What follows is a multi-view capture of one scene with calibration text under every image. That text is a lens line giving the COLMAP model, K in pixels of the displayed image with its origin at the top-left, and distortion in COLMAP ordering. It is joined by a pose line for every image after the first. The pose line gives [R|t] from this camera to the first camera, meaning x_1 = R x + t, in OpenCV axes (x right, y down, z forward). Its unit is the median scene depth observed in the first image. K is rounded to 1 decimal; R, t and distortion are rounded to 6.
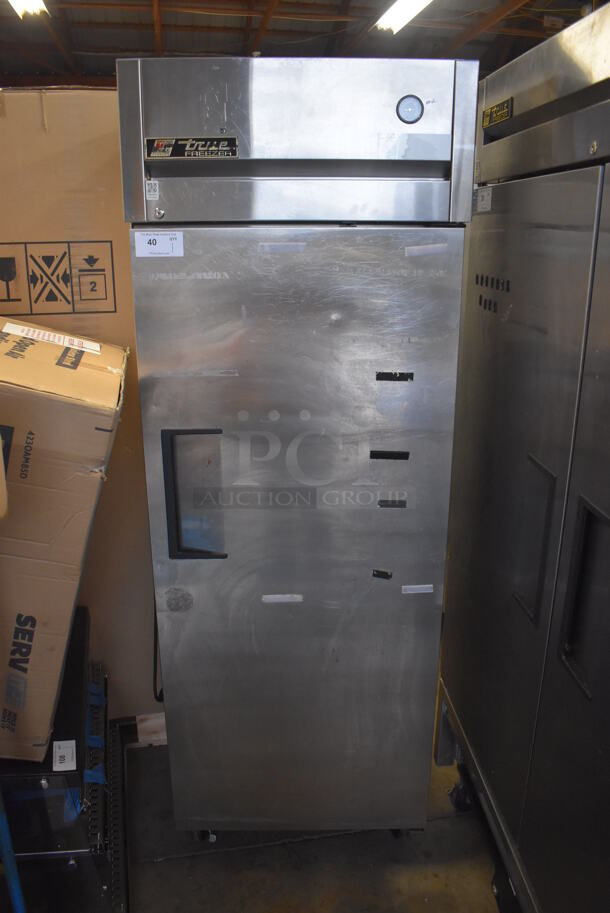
lens RADIAL K [[701.9, 0, 309.6], [0, 701.9, 455.6], [0, 0, 1]] dist [-0.089902, 0.001690]
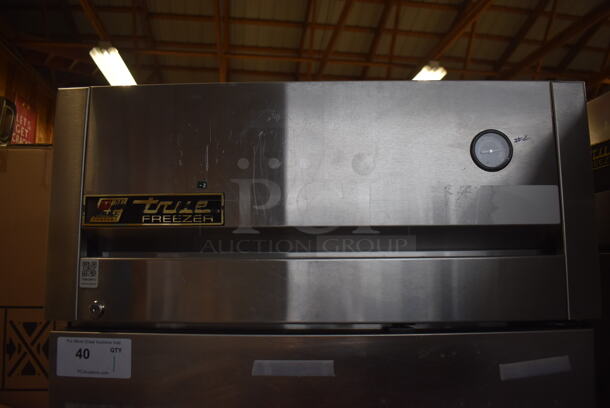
lens RADIAL K [[469.0, 0, 304.1], [0, 469.0, 207.6], [0, 0, 1]] dist [-0.089902, 0.001690]
pose [[0.999140, -0.009991, -0.040238, -0.012467], [-0.006973, 0.916207, -0.400644, -0.263154], [0.040869, 0.400580, 0.915350, 0.577375]]
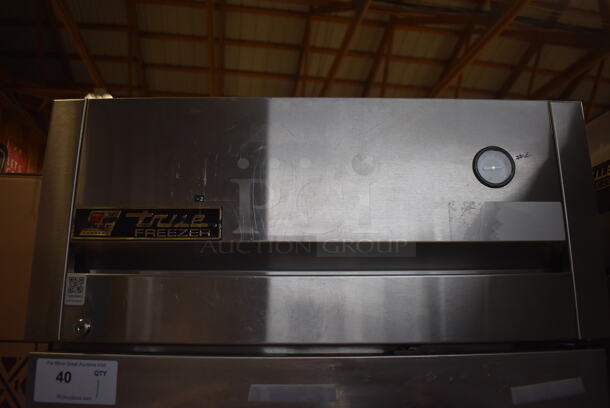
lens RADIAL K [[469.0, 0, 310.5], [0, 469.0, 202.1], [0, 0, 1]] dist [-0.089902, 0.001690]
pose [[0.999980, -0.004071, -0.004772, -0.022168], [0.001110, 0.863630, -0.504126, -0.242529], [0.006174, 0.504110, 0.863617, 0.601431]]
